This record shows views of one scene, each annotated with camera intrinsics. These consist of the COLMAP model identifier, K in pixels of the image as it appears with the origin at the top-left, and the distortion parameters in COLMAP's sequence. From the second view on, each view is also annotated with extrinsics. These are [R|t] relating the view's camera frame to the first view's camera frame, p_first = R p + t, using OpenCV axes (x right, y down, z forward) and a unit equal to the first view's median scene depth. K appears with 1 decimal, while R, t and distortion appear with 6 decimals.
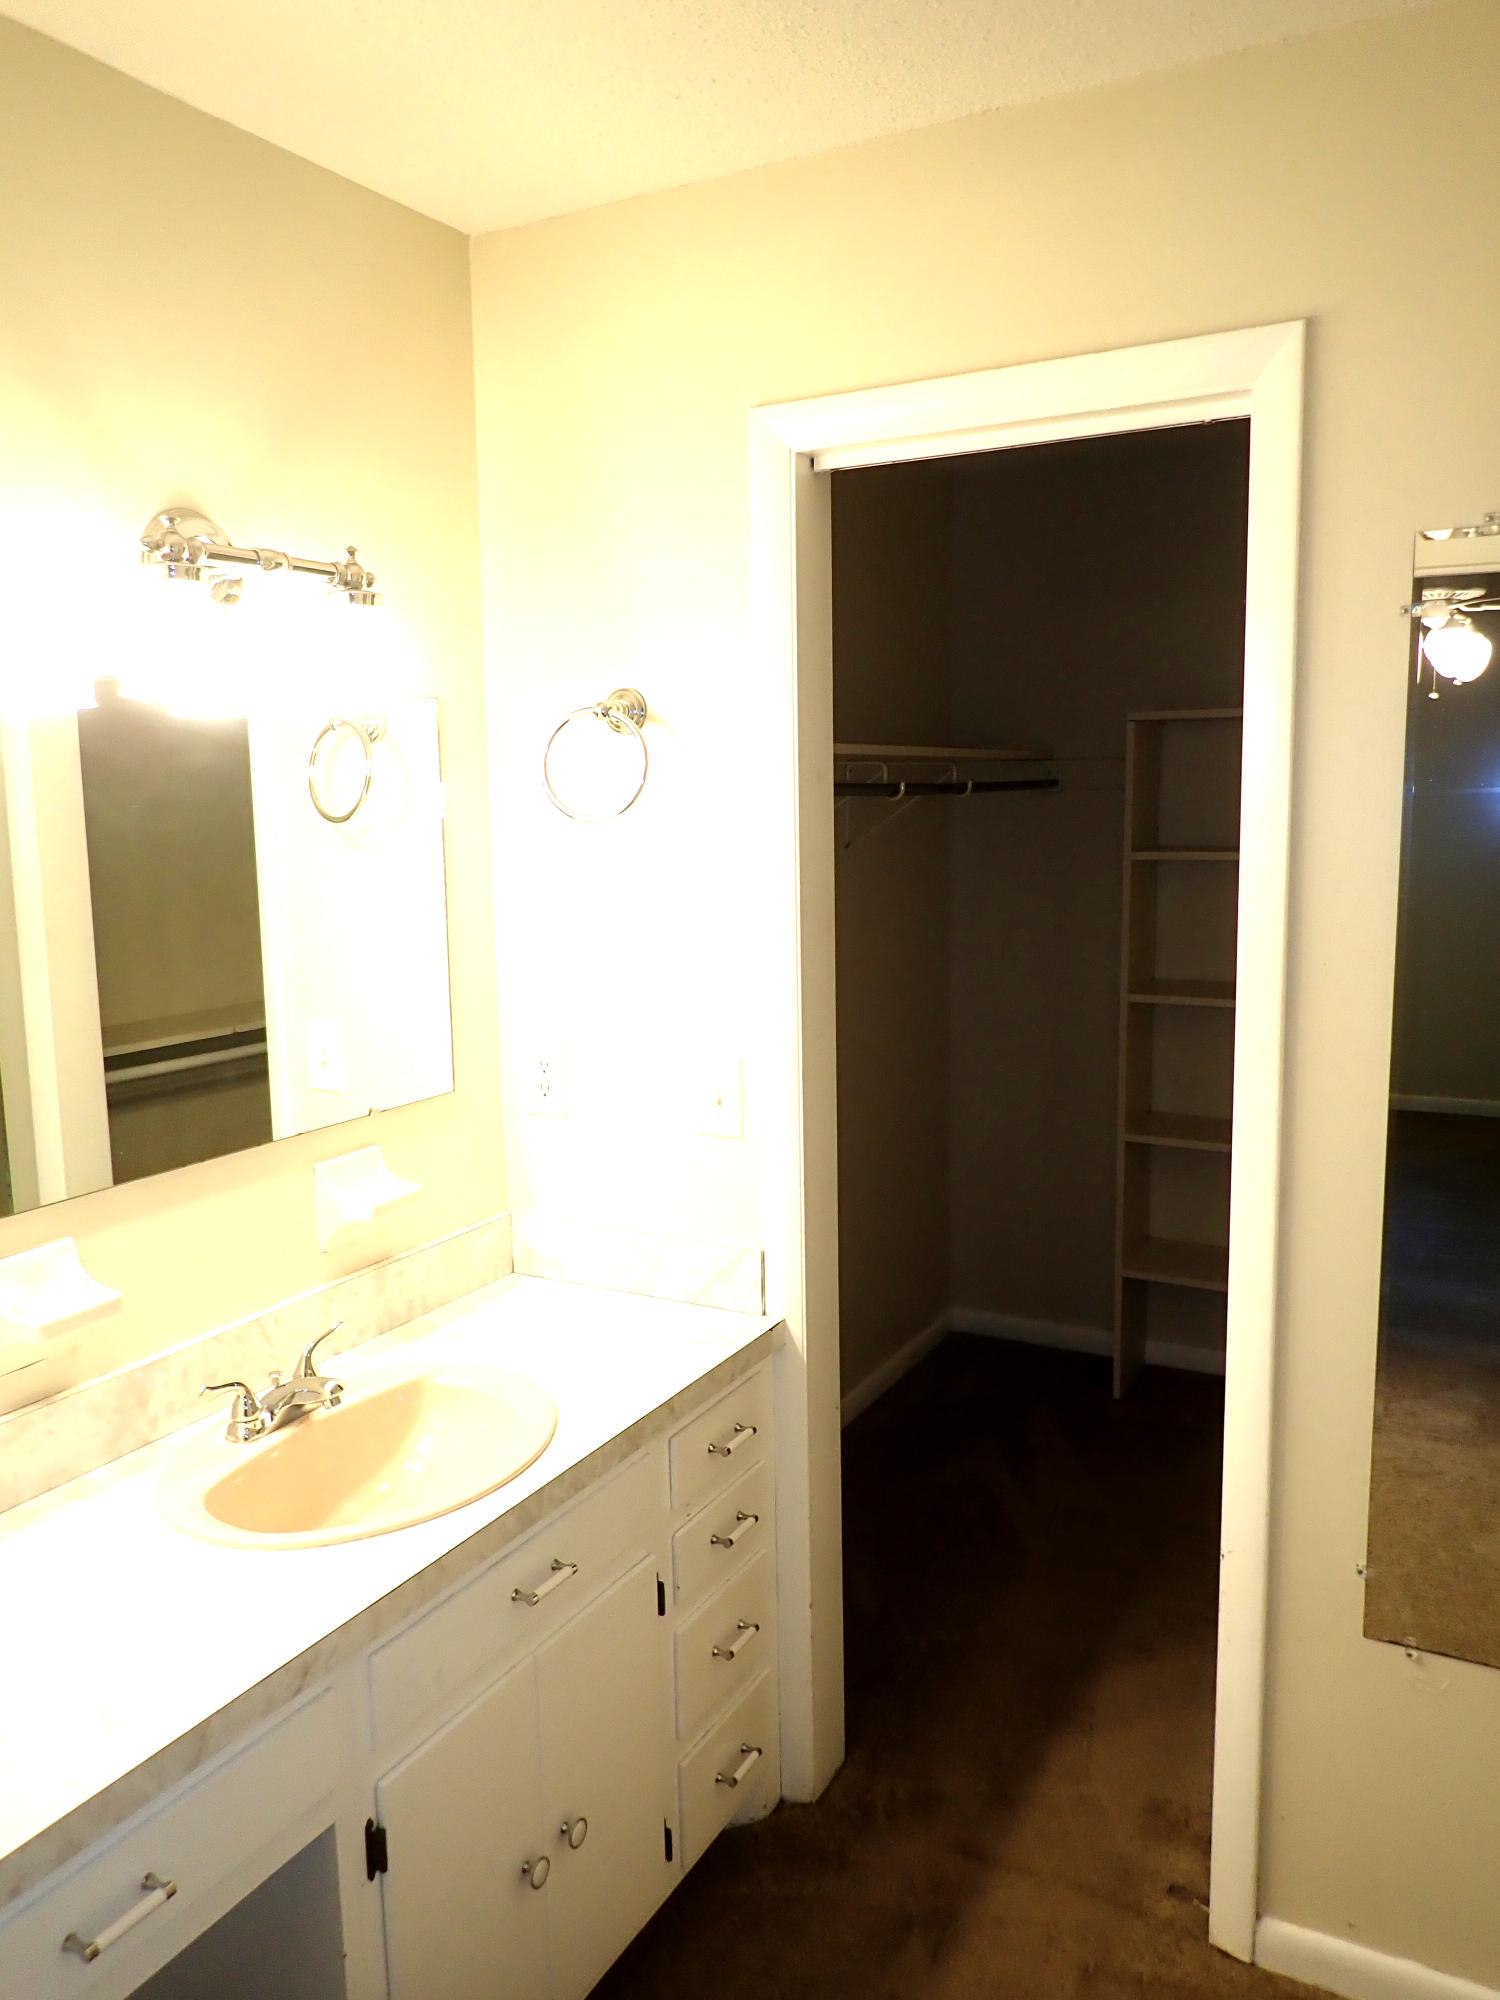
lens RADIAL K [[1476.3, 0, 750.0], [0, 1476.3, 1000.0], [0, 0, 1]] dist [0.000675, -0.006220]
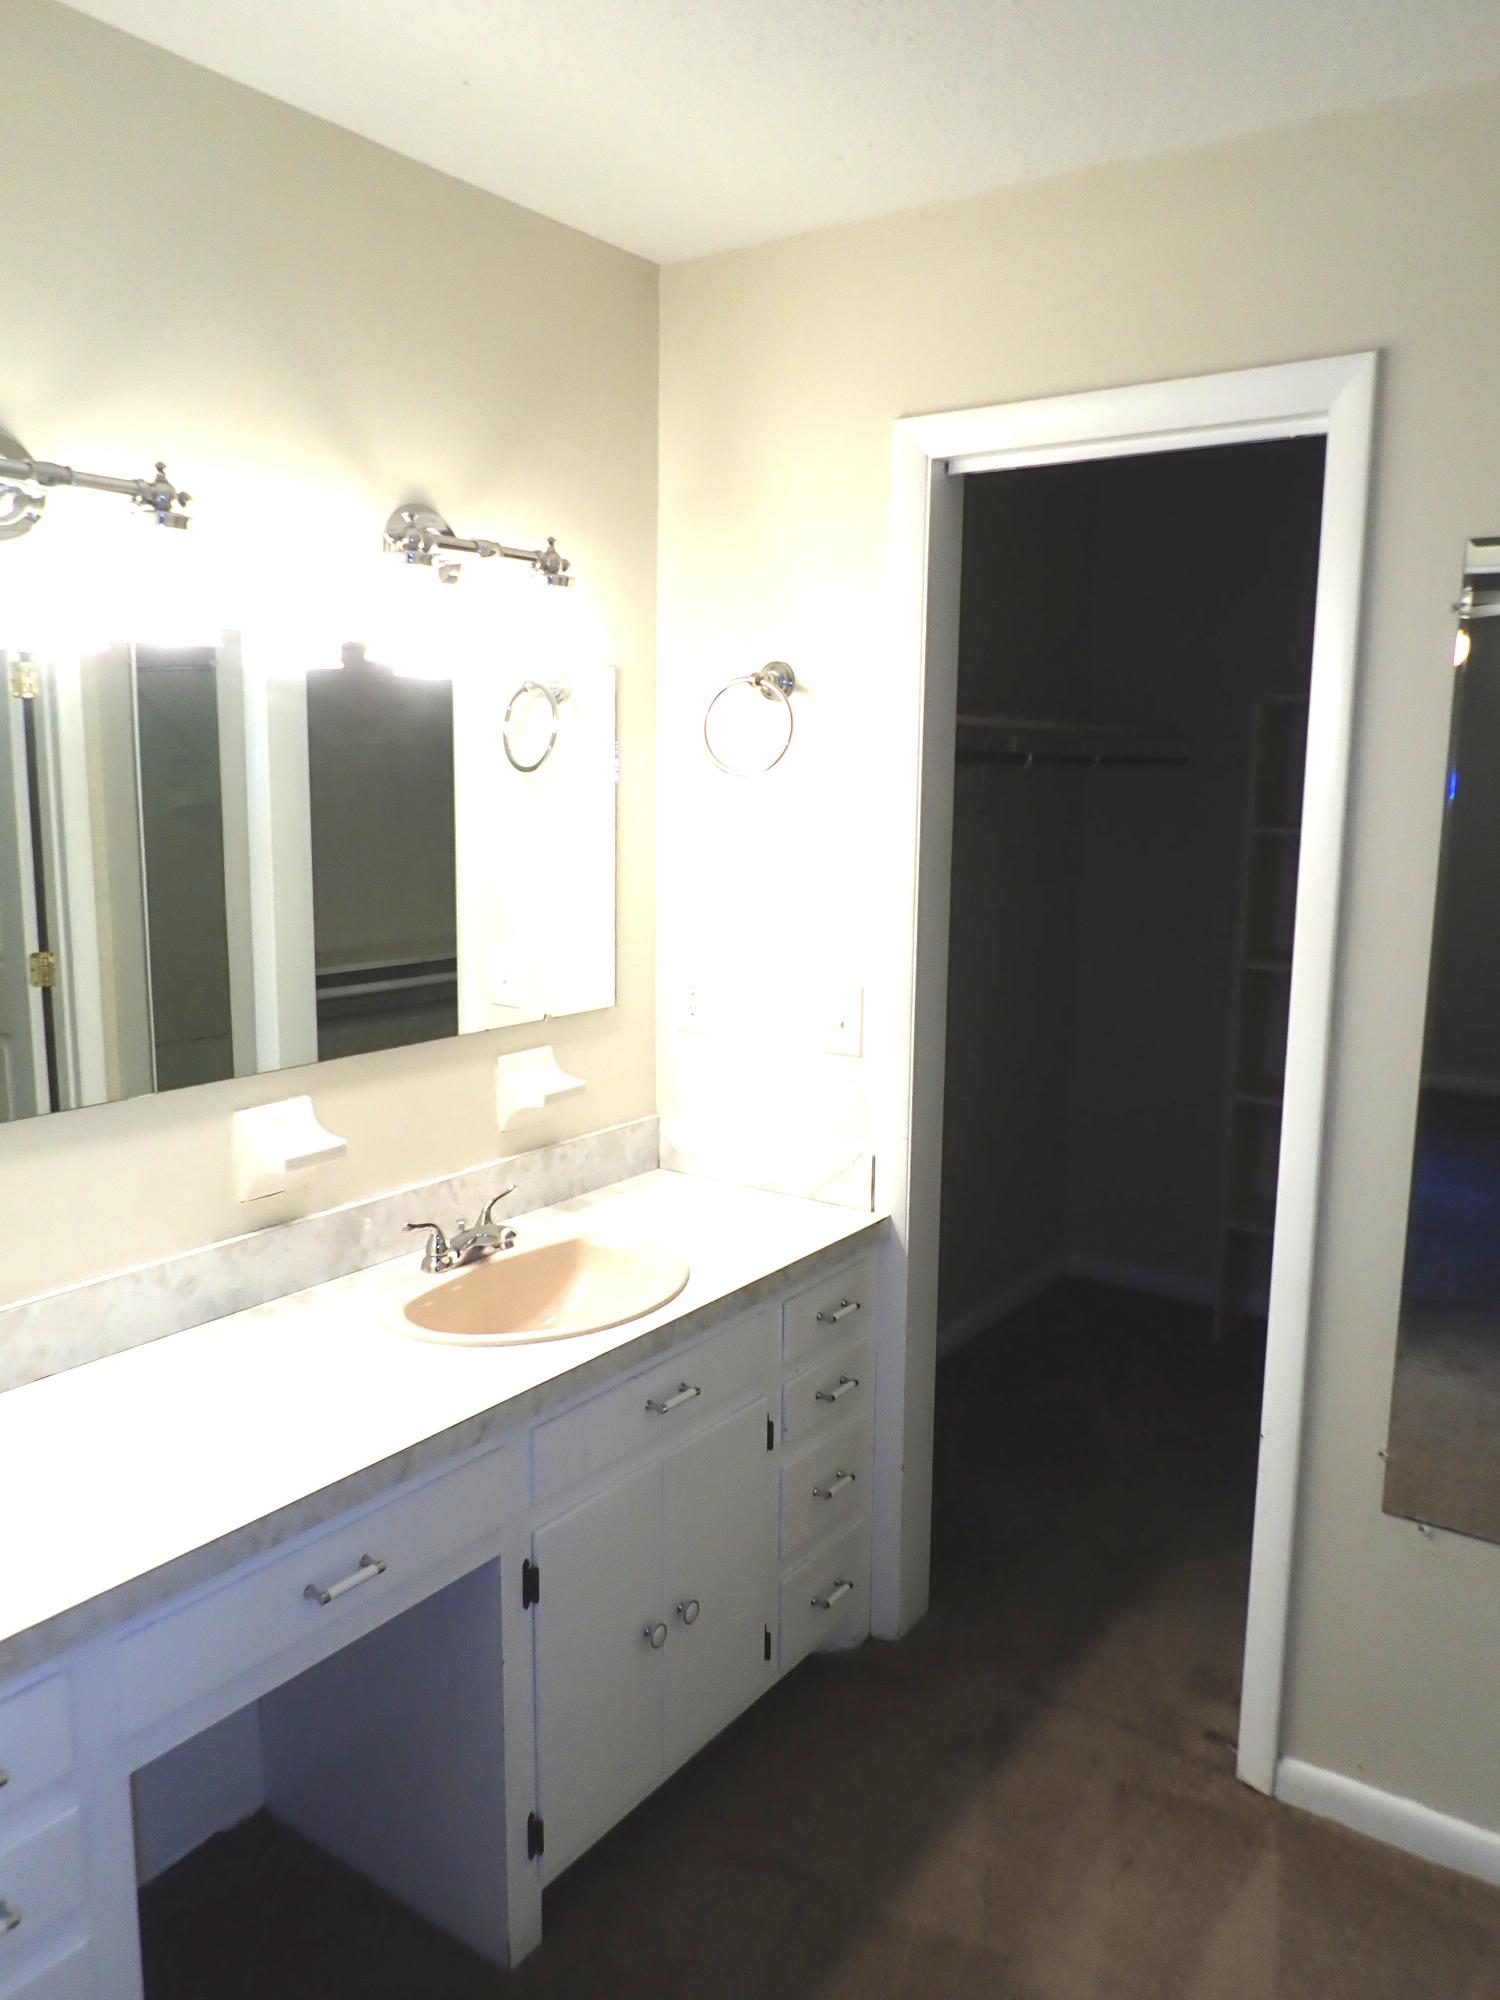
lens RADIAL K [[1480.6, 0, 744.4], [0, 1480.6, 1004.8], [0, 0, 1]] dist [0.001839, -0.007167]
pose [[0.992896, 0.046602, -0.109478, 0.033670], [-0.044528, 0.998781, 0.021309, 0.037942], [0.110338, -0.016283, 0.993761, -0.178392]]
